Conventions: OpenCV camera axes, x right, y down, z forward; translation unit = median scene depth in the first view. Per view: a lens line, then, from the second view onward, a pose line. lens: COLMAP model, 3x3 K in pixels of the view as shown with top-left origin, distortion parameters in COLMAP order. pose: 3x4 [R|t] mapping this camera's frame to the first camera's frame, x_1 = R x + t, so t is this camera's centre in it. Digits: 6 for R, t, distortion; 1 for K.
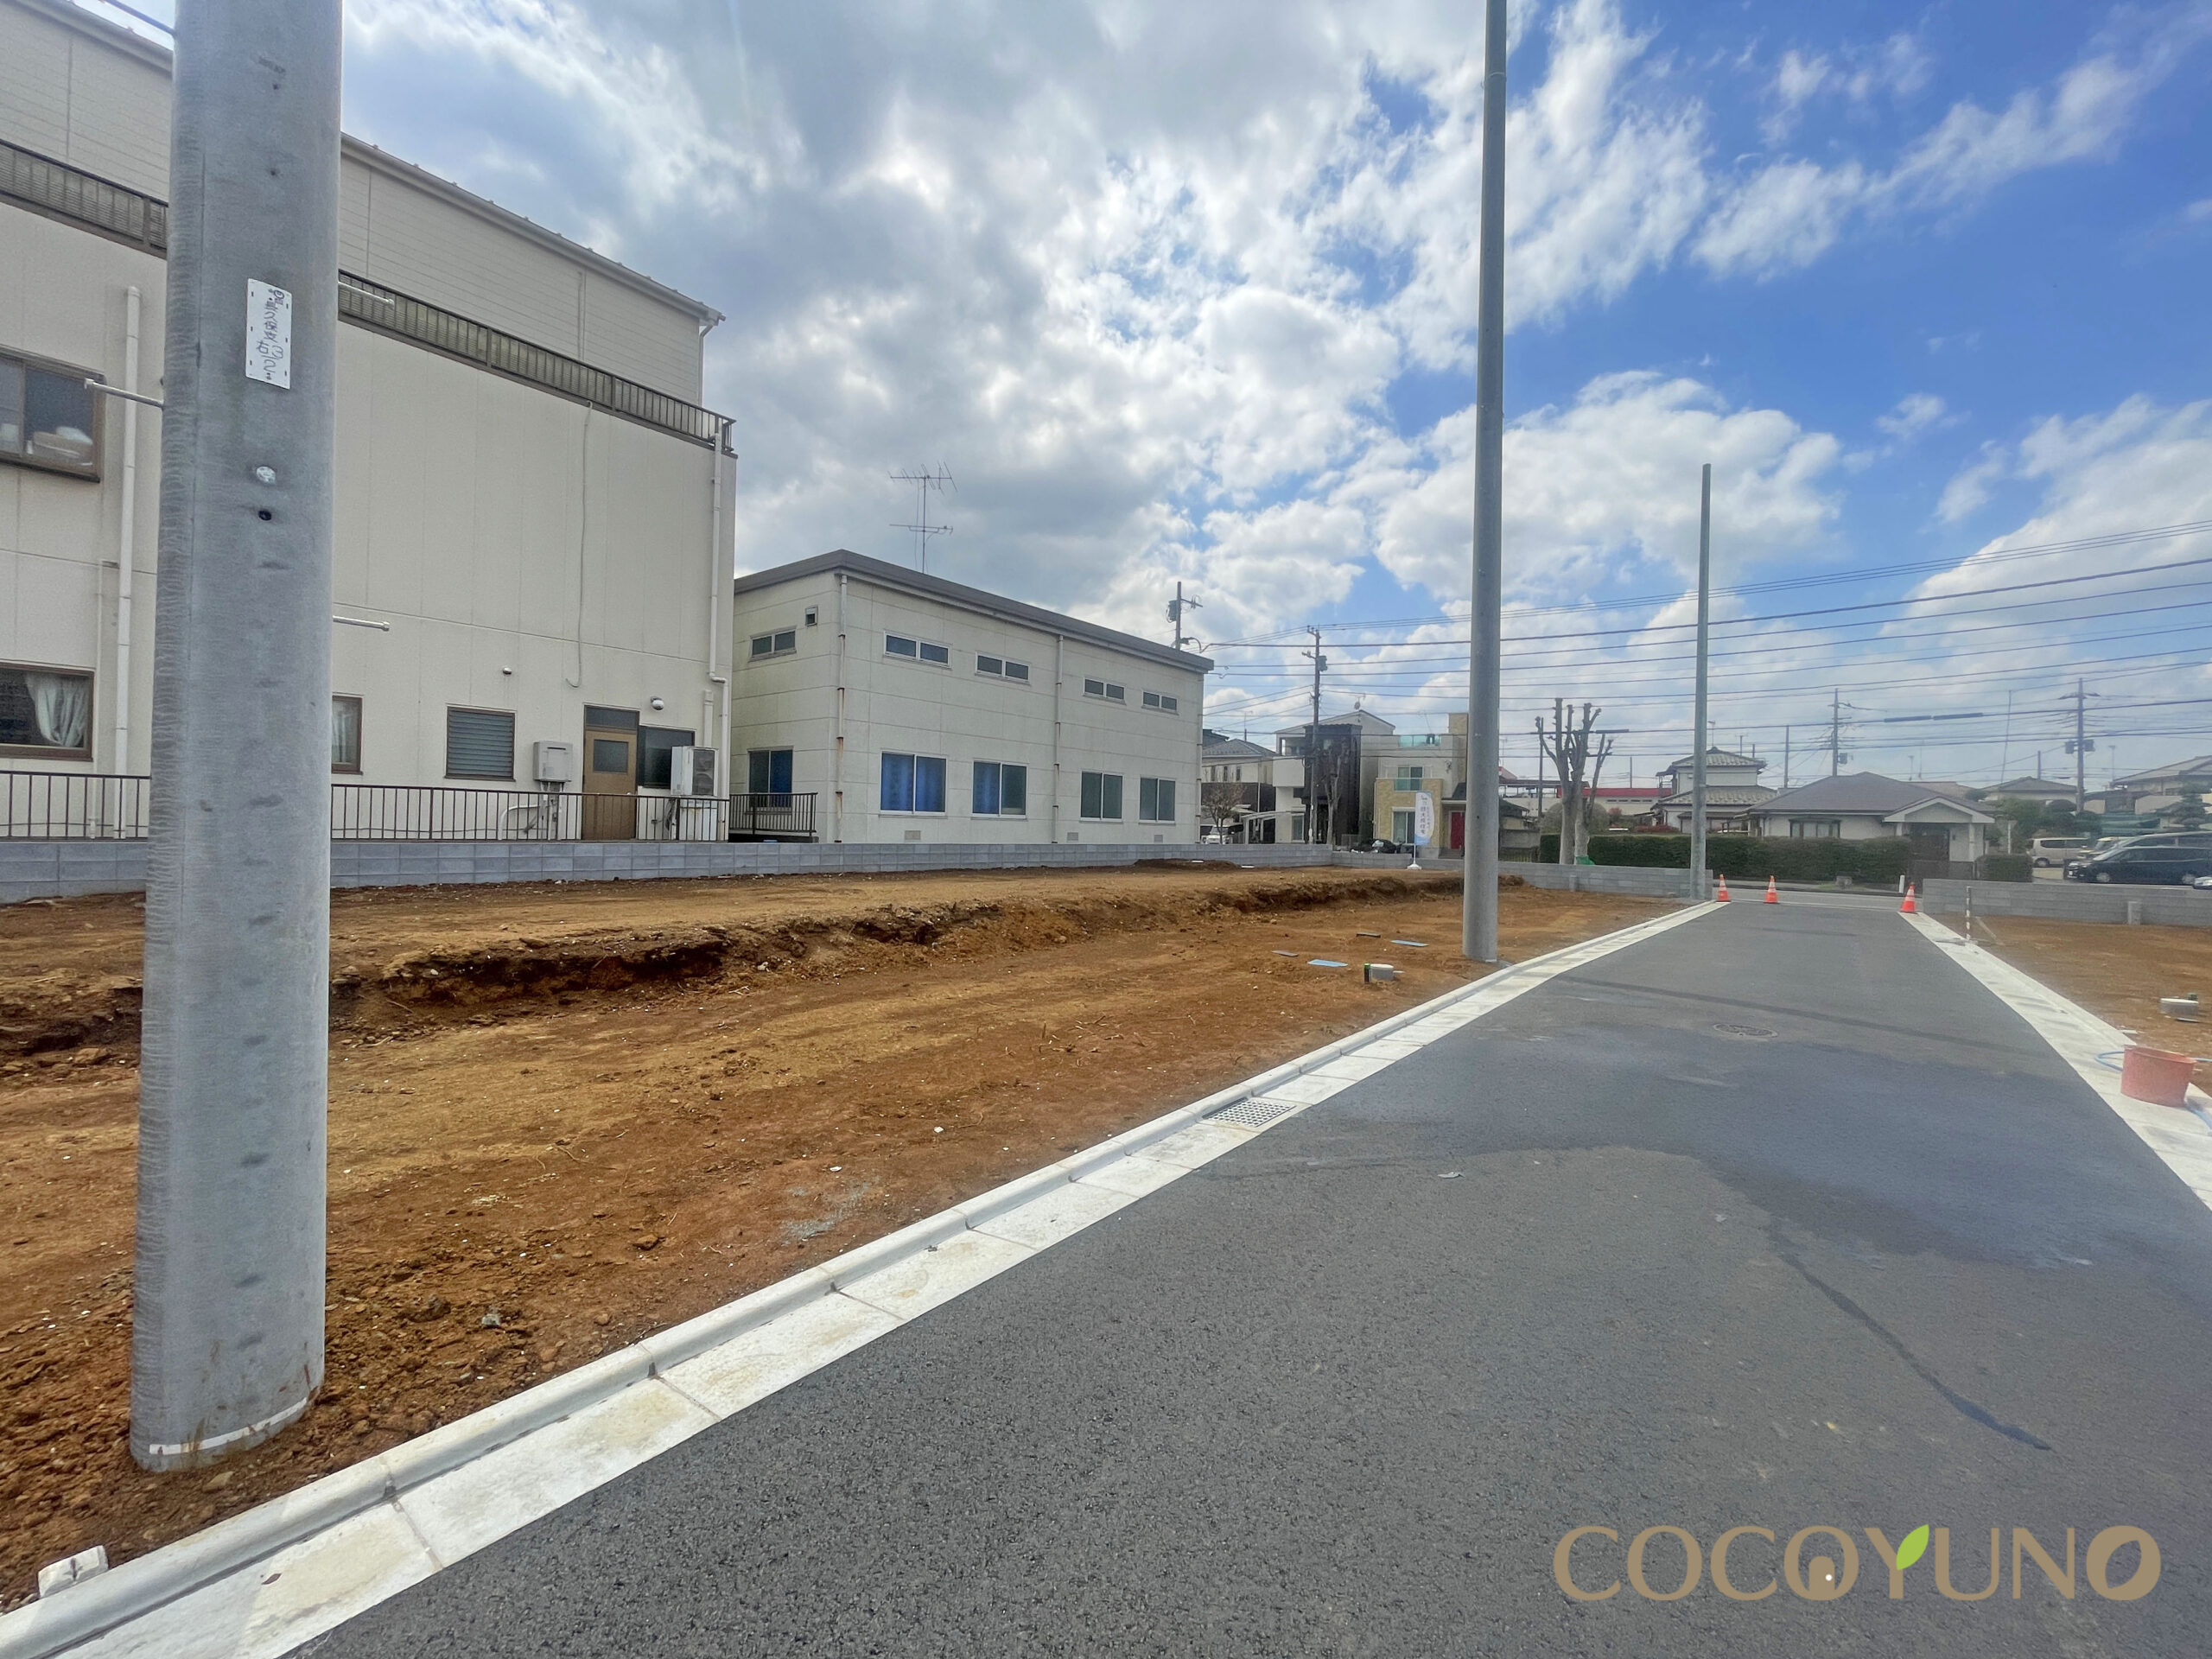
lens RADIAL K [[899.4, 0, 1105.2], [0, 899.4, 826.2], [0, 0, 1]] dist [-0.000722, -0.000582]
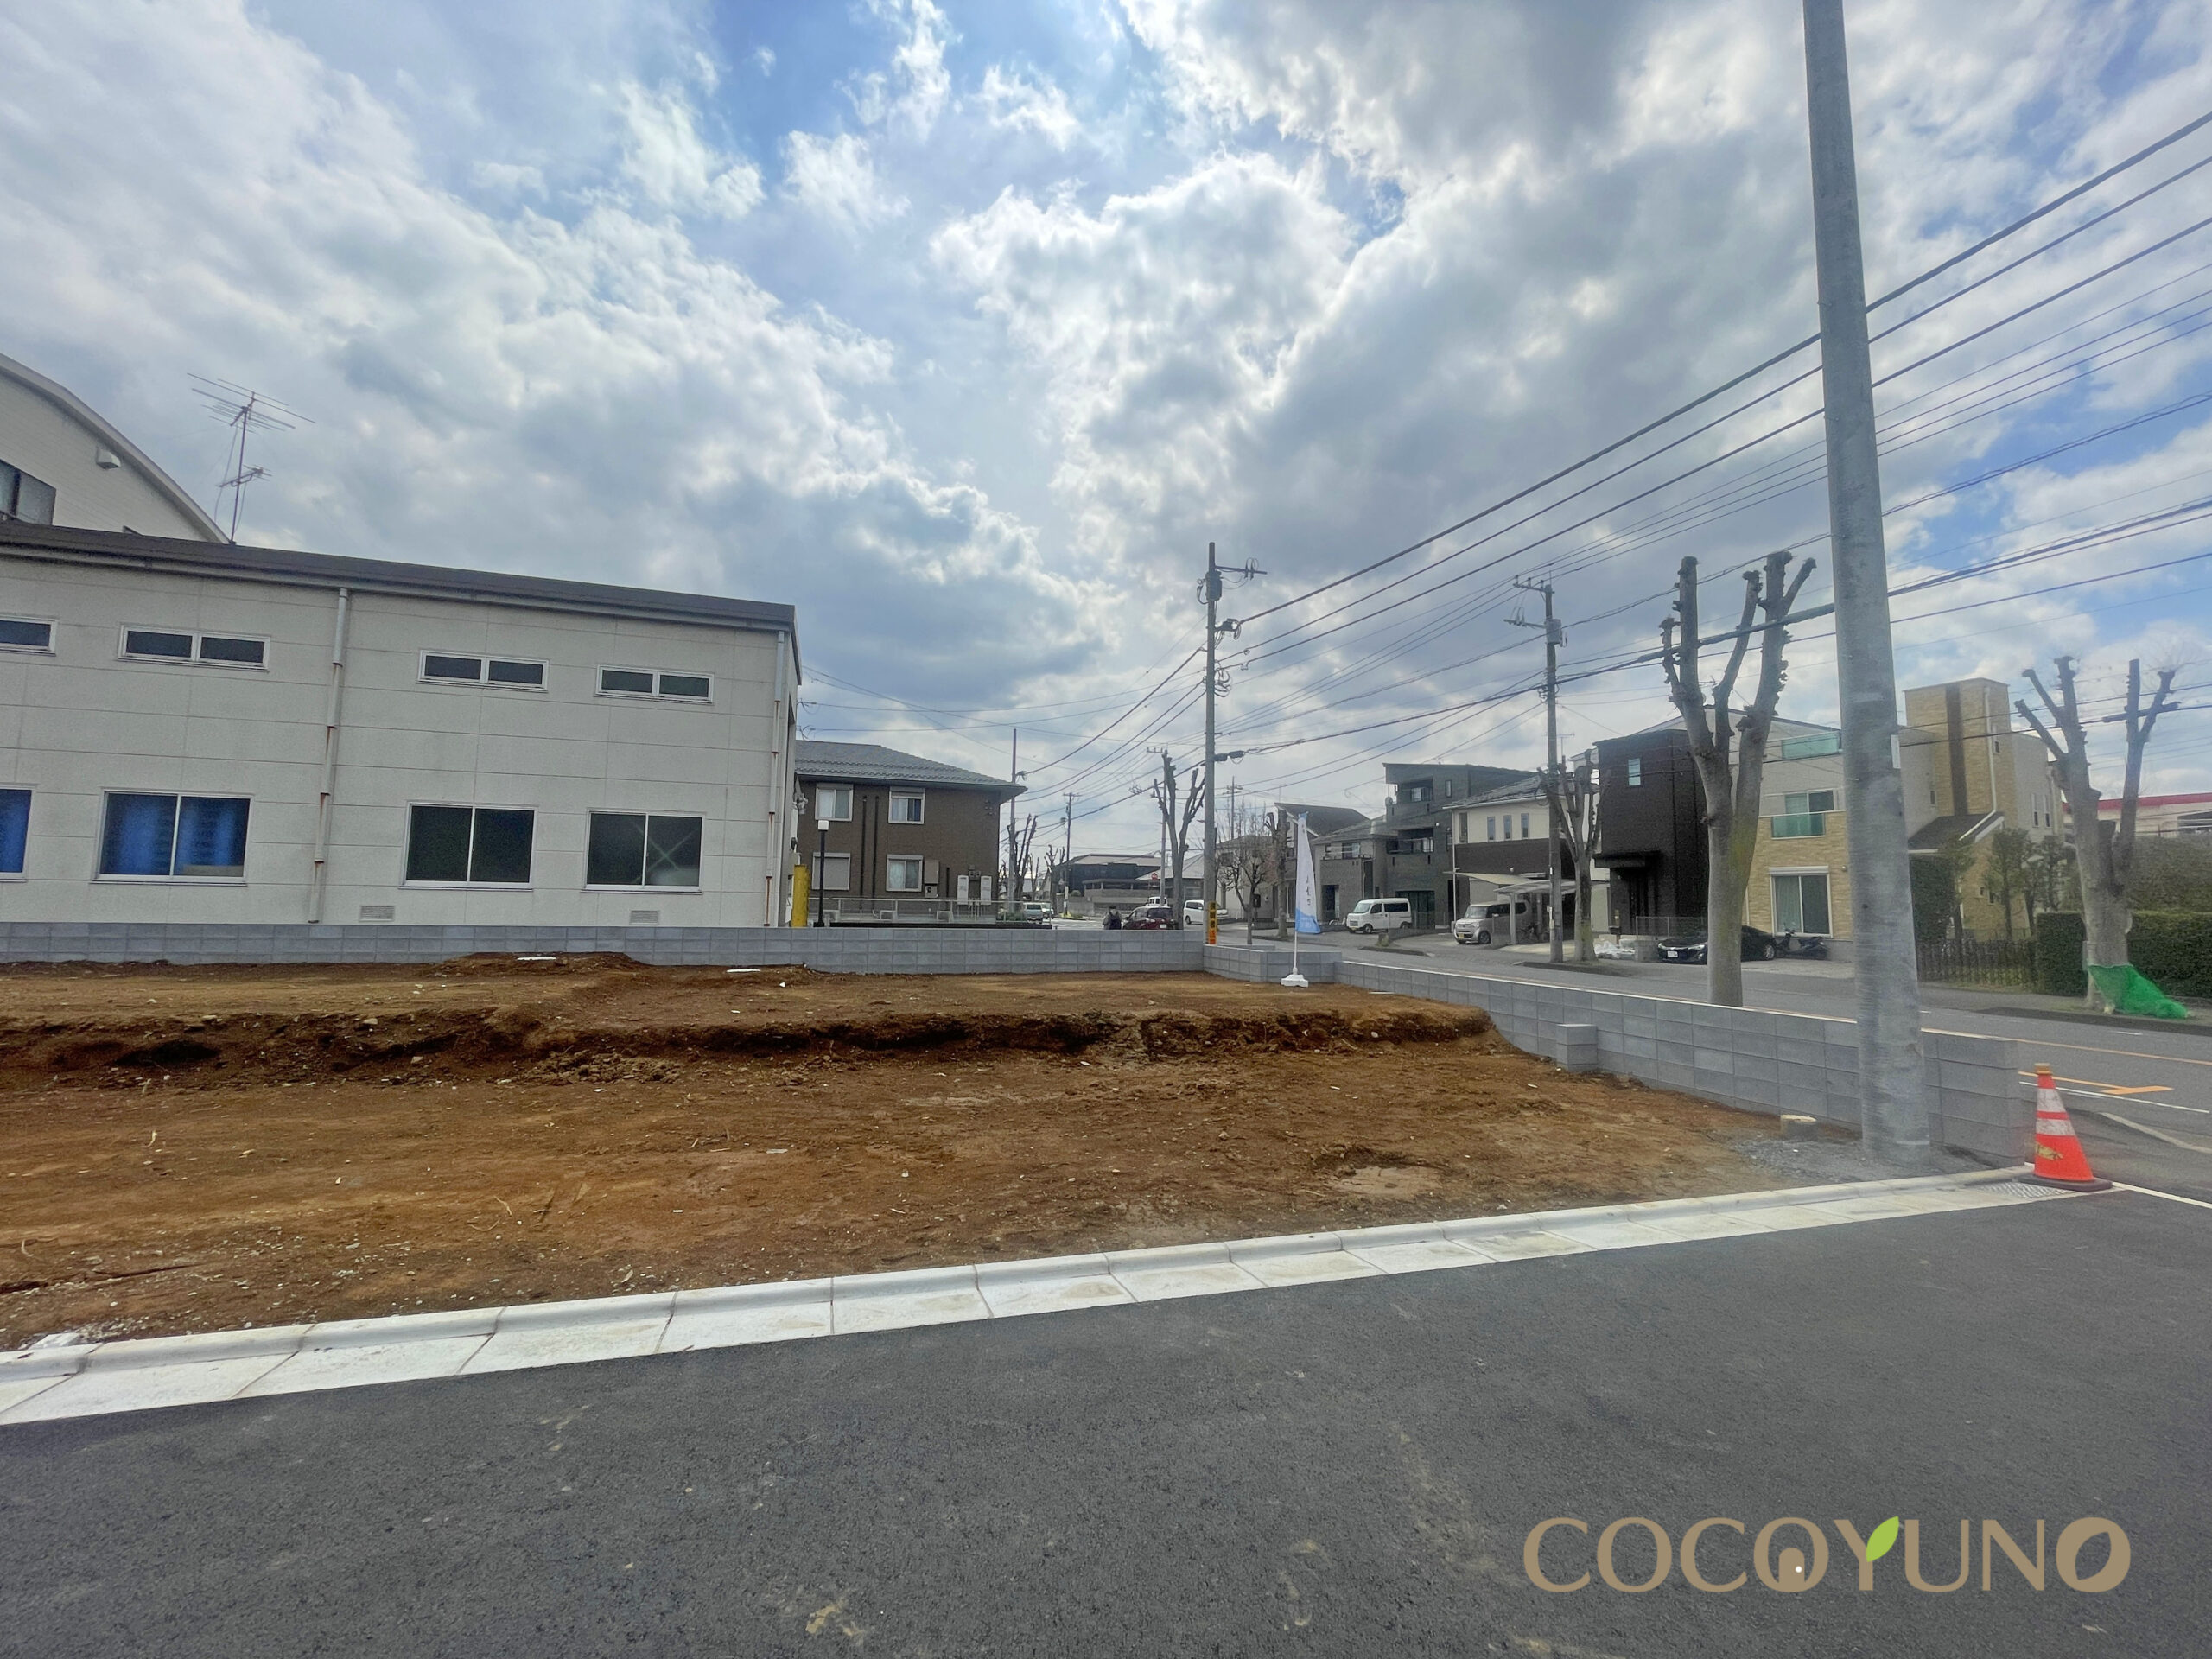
lens RADIAL K [[899.4, 0, 1105.2], [0, 899.4, 826.2], [0, 0, 1]] dist [-0.000722, -0.000582]
pose [[0.833934, -0.059171, -0.548683, 0.546032], [0.005274, 0.995045, -0.099290, 0.012887], [0.551839, 0.079908, 0.830114, 0.591213]]
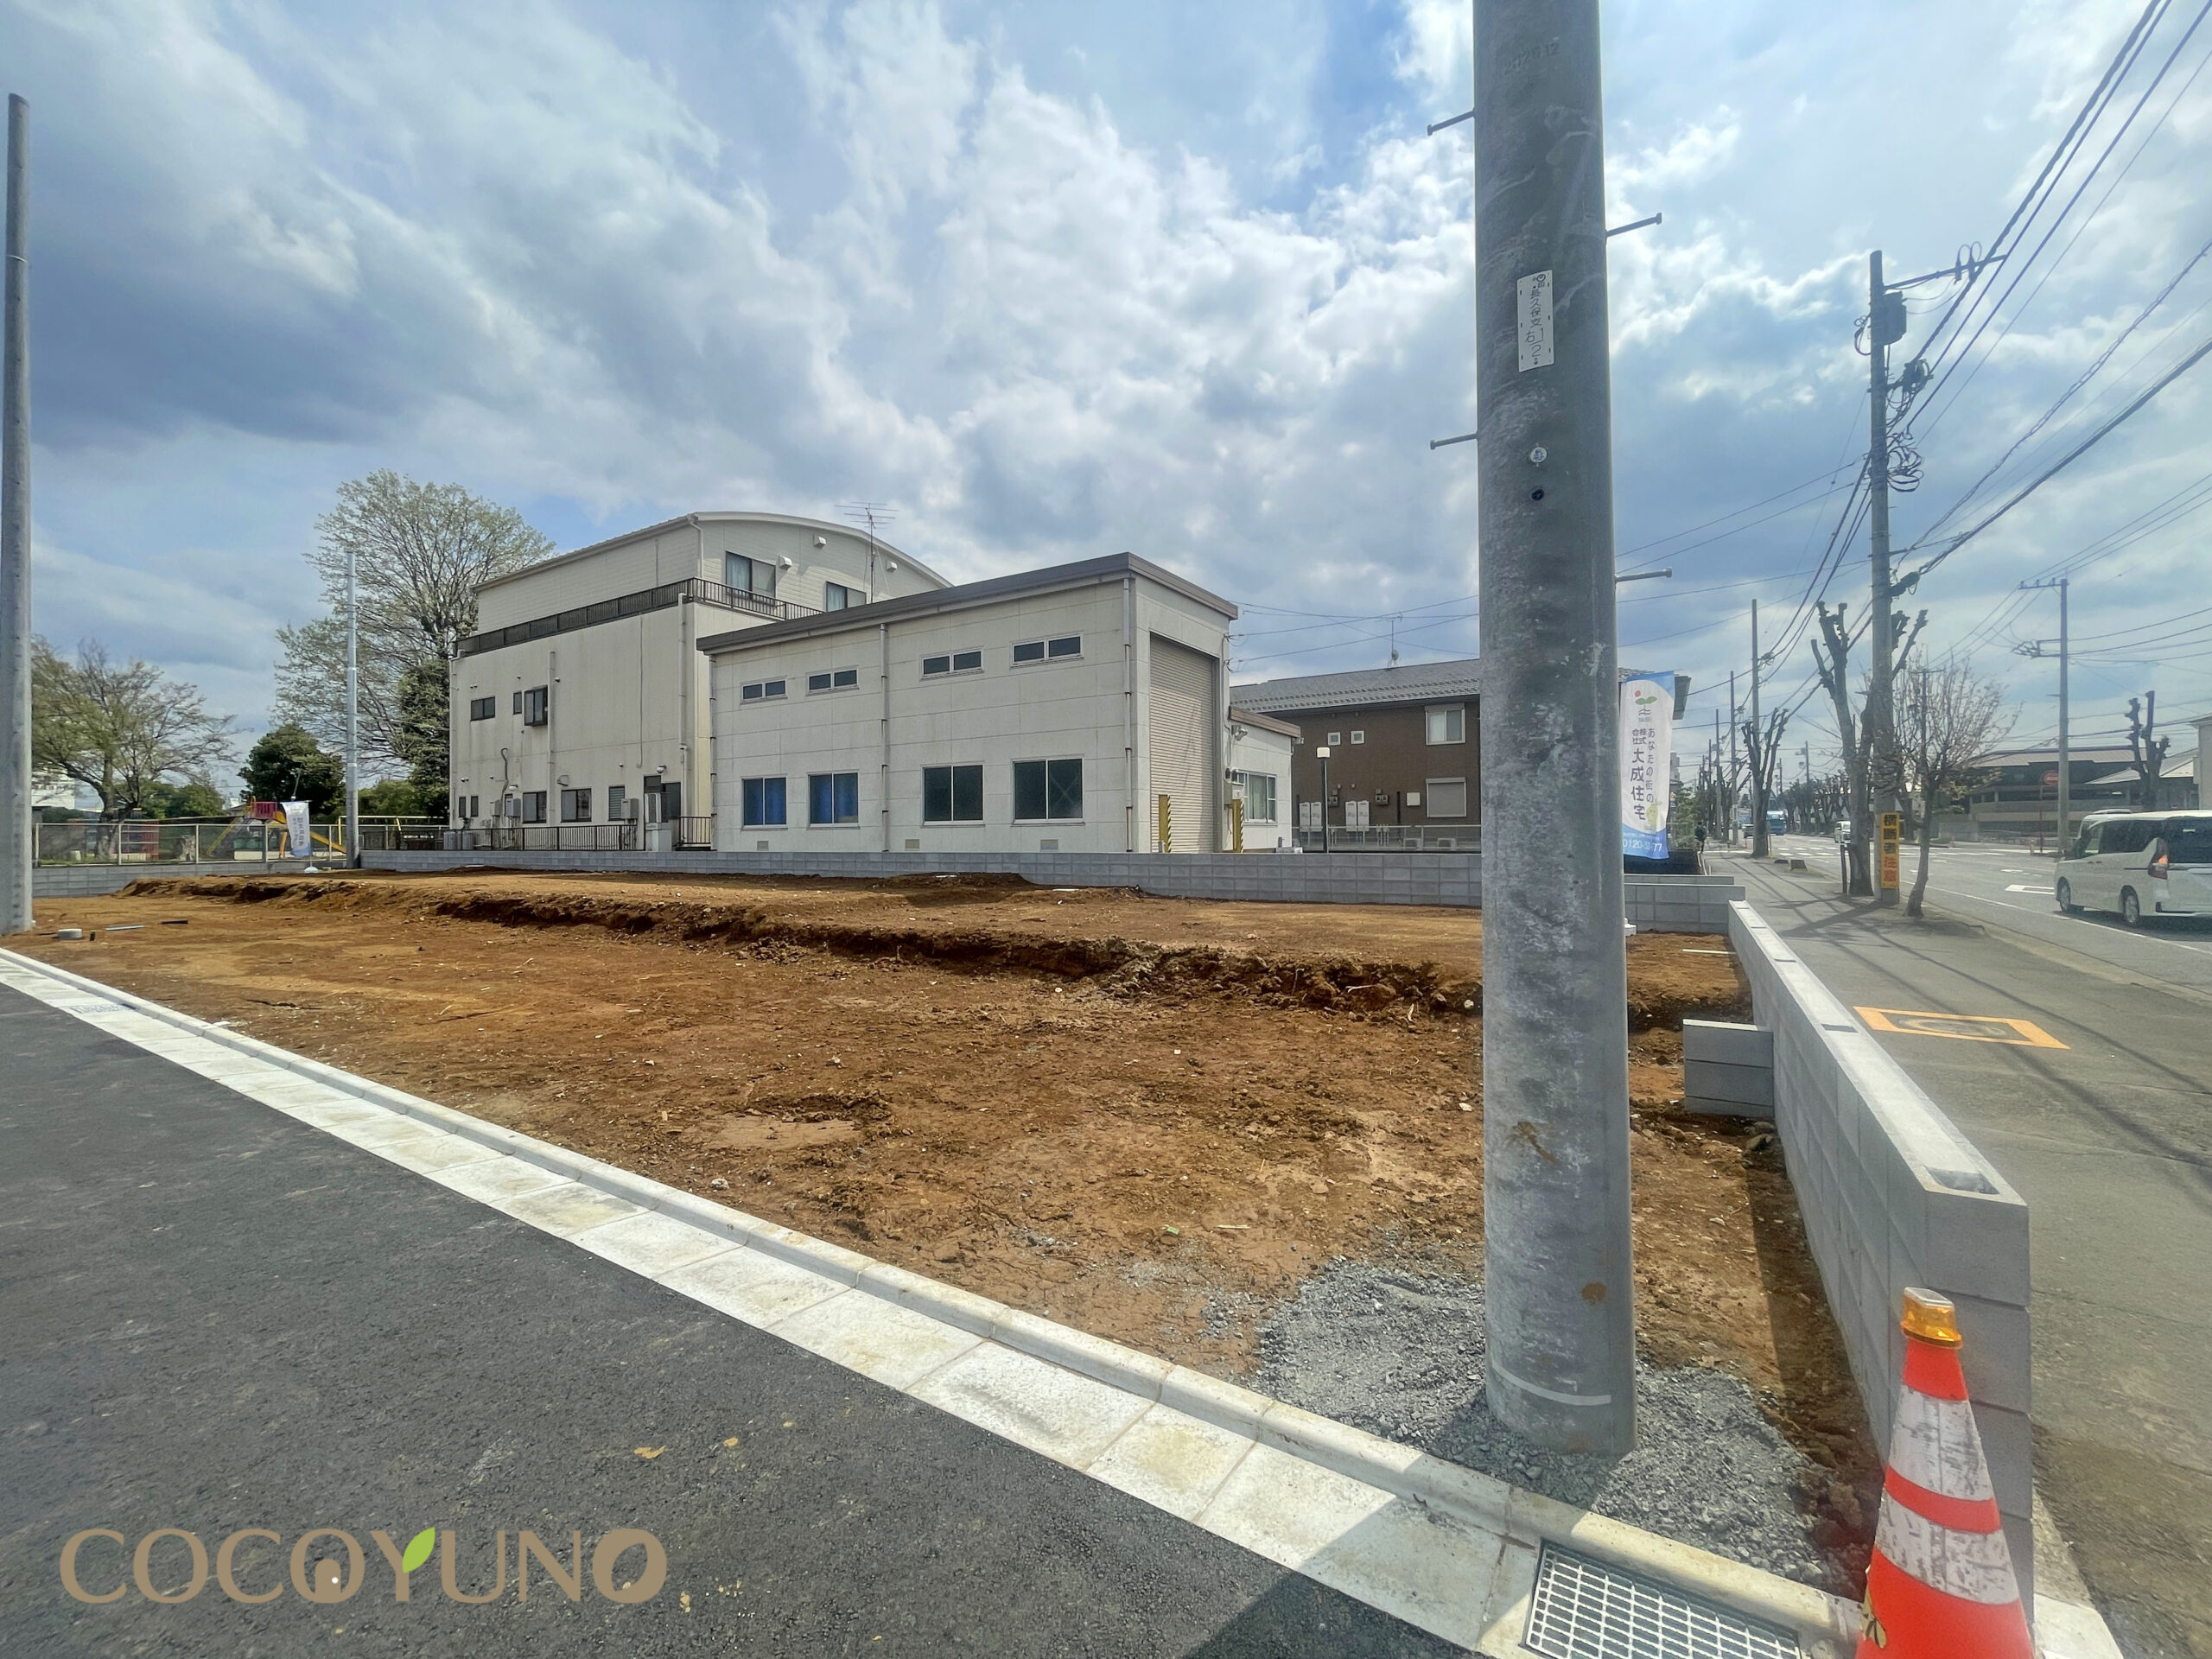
lens RADIAL K [[899.4, 0, 1105.2], [0, 899.4, 826.2], [0, 0, 1]] dist [-0.000722, -0.000582]
pose [[0.126253, -0.035158, -0.991375, 0.659717], [0.014001, 0.999335, -0.033657, 0.020313], [0.991899, -0.009631, 0.126661, 0.831693]]
